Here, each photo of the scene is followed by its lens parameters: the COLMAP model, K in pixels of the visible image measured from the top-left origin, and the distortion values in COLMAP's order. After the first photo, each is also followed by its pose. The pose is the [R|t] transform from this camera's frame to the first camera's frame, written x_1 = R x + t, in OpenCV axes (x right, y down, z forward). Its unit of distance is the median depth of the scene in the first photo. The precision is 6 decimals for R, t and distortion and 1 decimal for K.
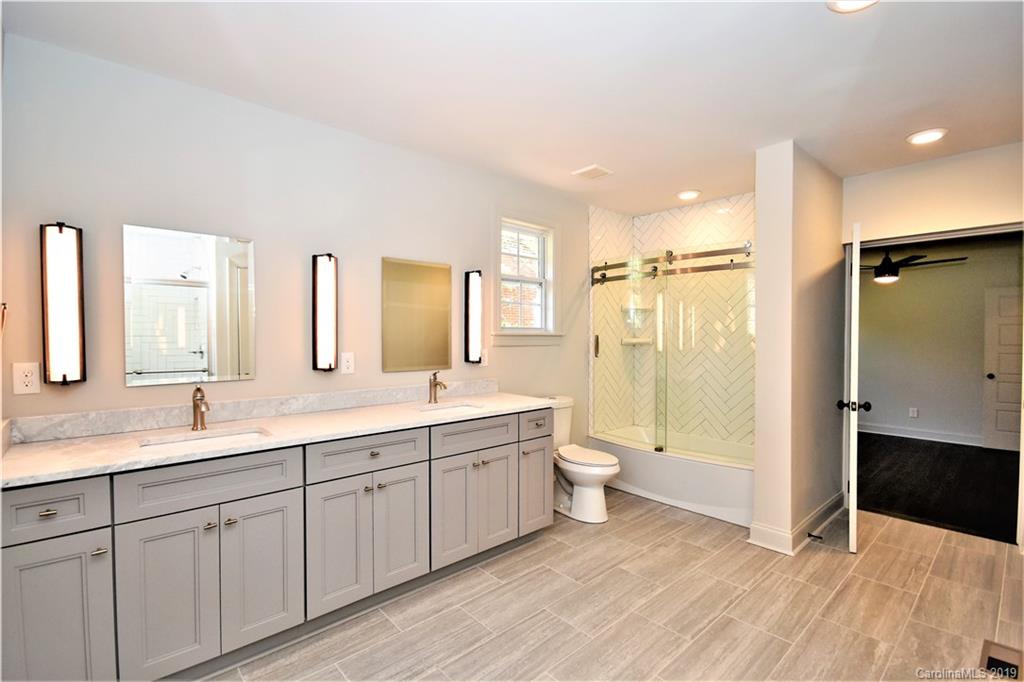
lens RADIAL K [[455.5, 0, 511.5], [0, 455.5, 341.3], [0, 0, 1]] dist [0.000220, -0.003912]
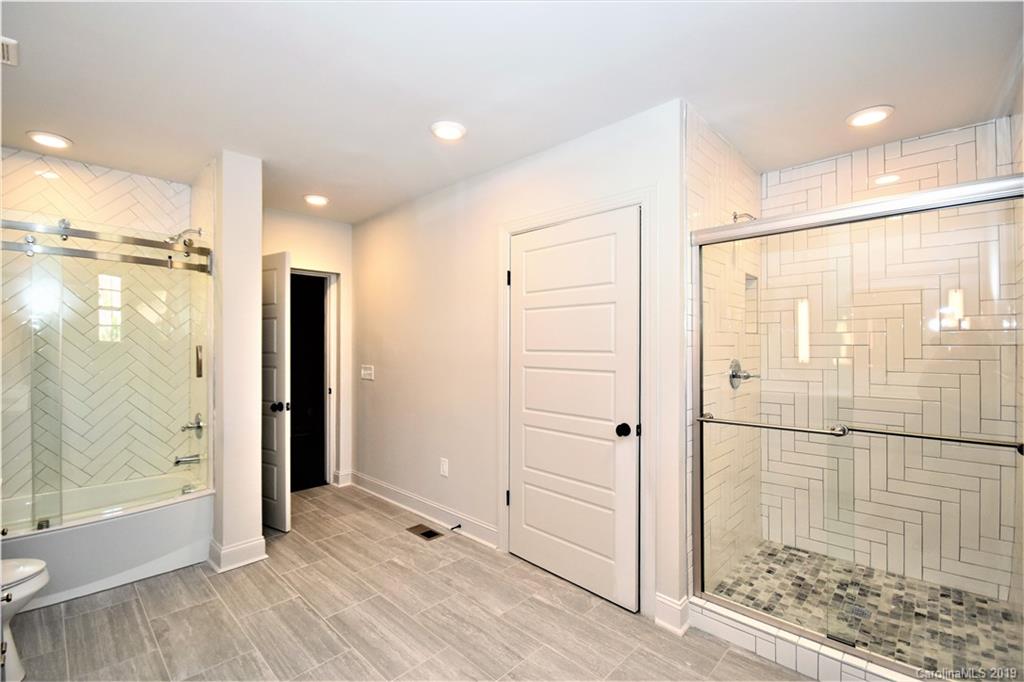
lens RADIAL K [[451.6, 0, 507.1], [0, 451.6, 340.6], [0, 0, 1]] dist [-0.005191, -0.000392]
pose [[-0.064422, 0.012123, 0.997849, -0.451958], [0.014083, 0.999838, -0.011238, -0.006455], [-0.997823, 0.013329, -0.064583, 0.508118]]
